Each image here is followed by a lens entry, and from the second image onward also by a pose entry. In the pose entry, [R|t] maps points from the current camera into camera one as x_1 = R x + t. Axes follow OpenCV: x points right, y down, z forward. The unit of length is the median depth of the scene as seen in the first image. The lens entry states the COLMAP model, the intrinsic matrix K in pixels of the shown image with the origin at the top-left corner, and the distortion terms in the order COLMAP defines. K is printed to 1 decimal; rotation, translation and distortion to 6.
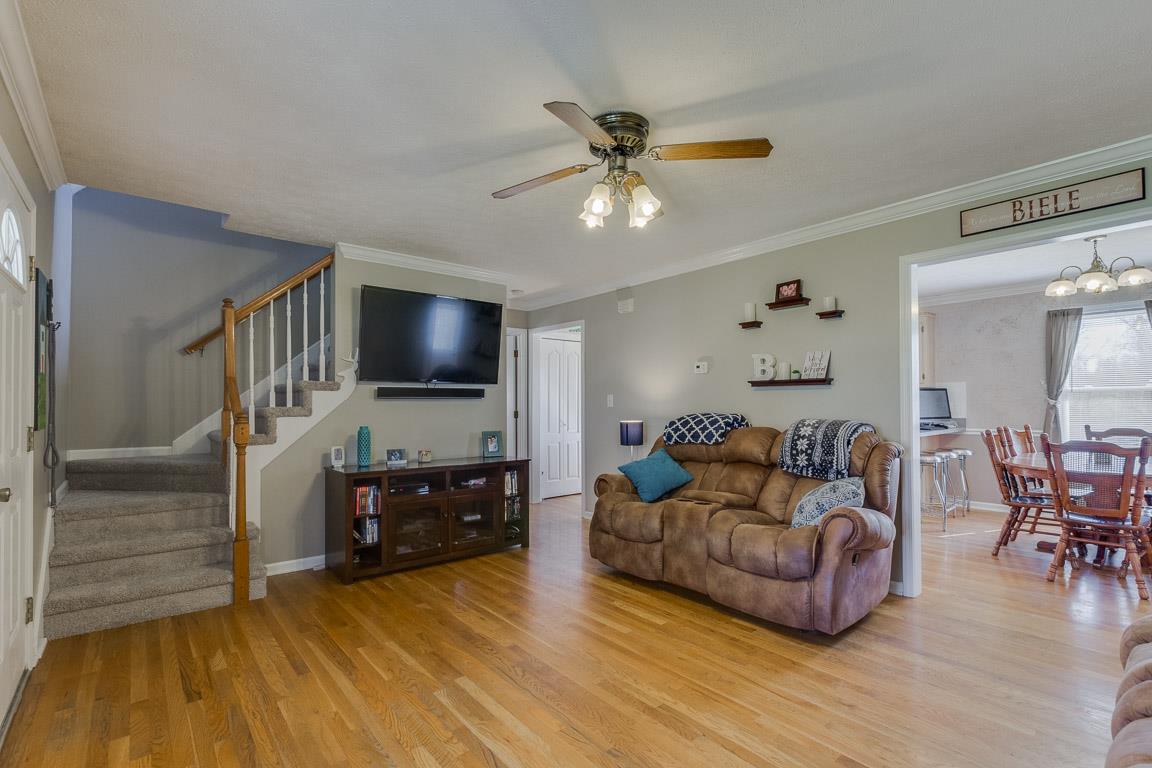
lens RADIAL K [[531.5, 0, 580.2], [0, 531.5, 395.5], [0, 0, 1]] dist [-0.000684, -0.000170]
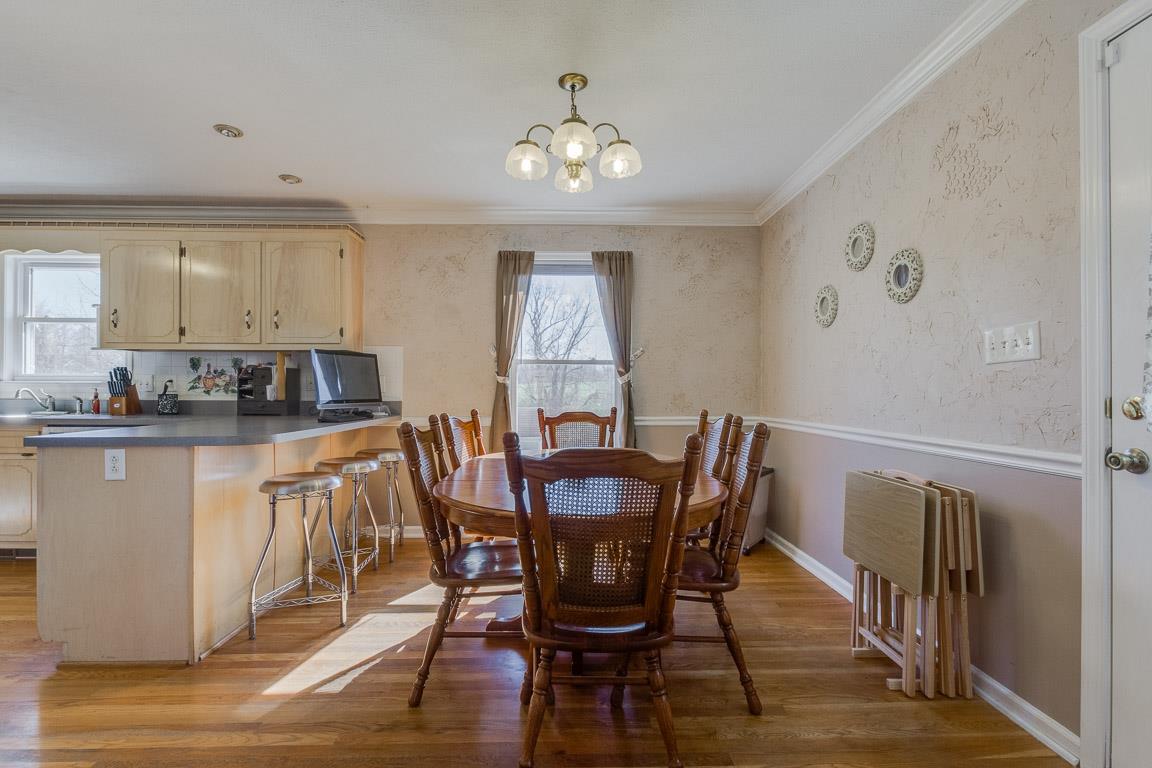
lens RADIAL K [[531.5, 0, 580.2], [0, 531.5, 395.5], [0, 0, 1]] dist [-0.000684, -0.000170]
pose [[0.622592, 0.000788, 0.782547, 0.557627], [-0.017664, 0.999759, 0.013047, 0.035902], [-0.782348, -0.021946, 0.622455, 0.668721]]
